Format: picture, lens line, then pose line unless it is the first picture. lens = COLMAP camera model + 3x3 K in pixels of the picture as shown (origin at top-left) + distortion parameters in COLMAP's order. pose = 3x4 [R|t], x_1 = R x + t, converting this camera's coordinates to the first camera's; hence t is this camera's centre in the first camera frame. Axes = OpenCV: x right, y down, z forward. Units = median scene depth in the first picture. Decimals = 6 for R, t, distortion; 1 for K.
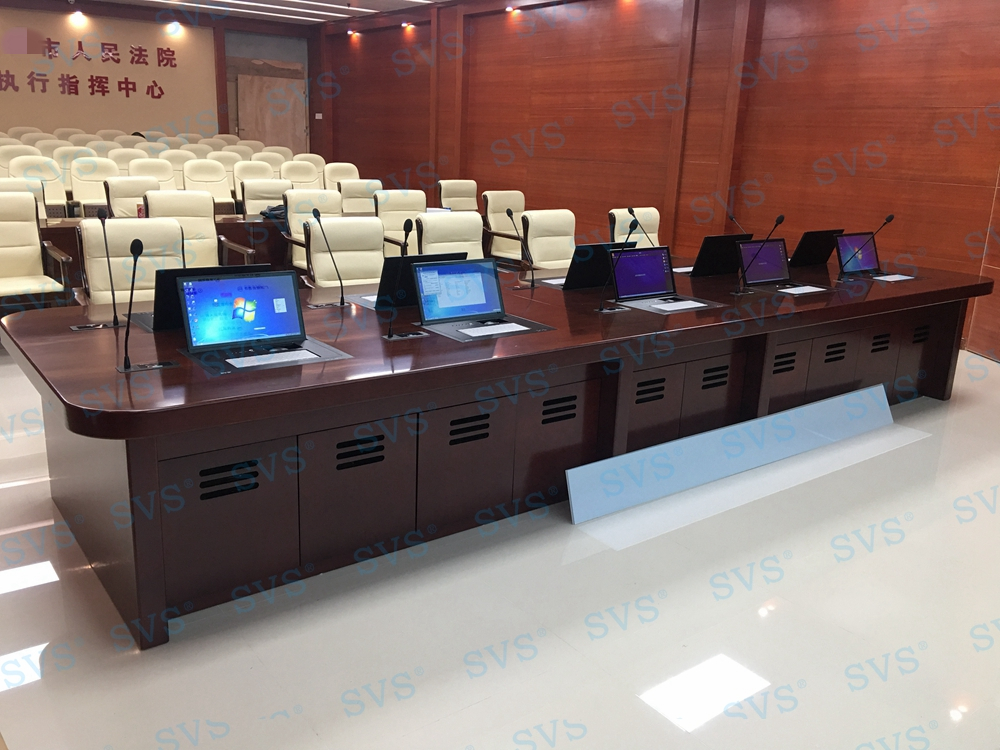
lens RADIAL K [[845.9, 0, 492.7], [0, 845.9, 370.3], [0, 0, 1]] dist [0.065302, -0.127197]
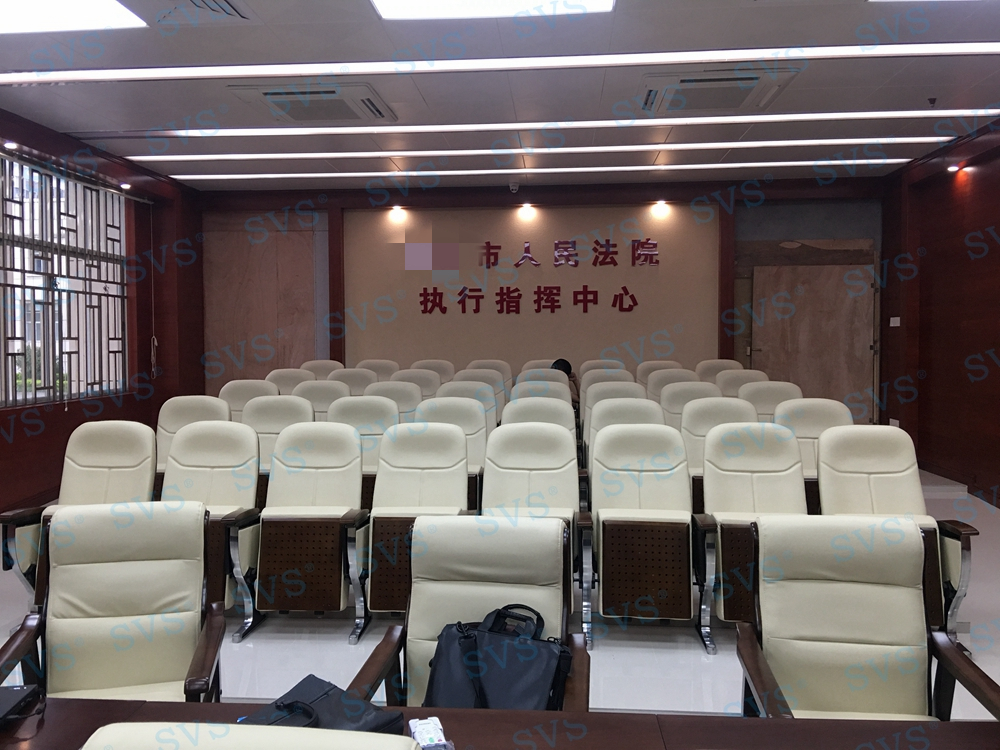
lens RADIAL K [[845.9, 0, 492.7], [0, 845.9, 370.3], [0, 0, 1]] dist [0.065302, -0.127197]
pose [[0.743544, -0.020632, -0.668369, -0.024973], [-0.142351, 0.971729, -0.188359, -0.135041], [0.653359, 0.235197, 0.719586, 0.469494]]
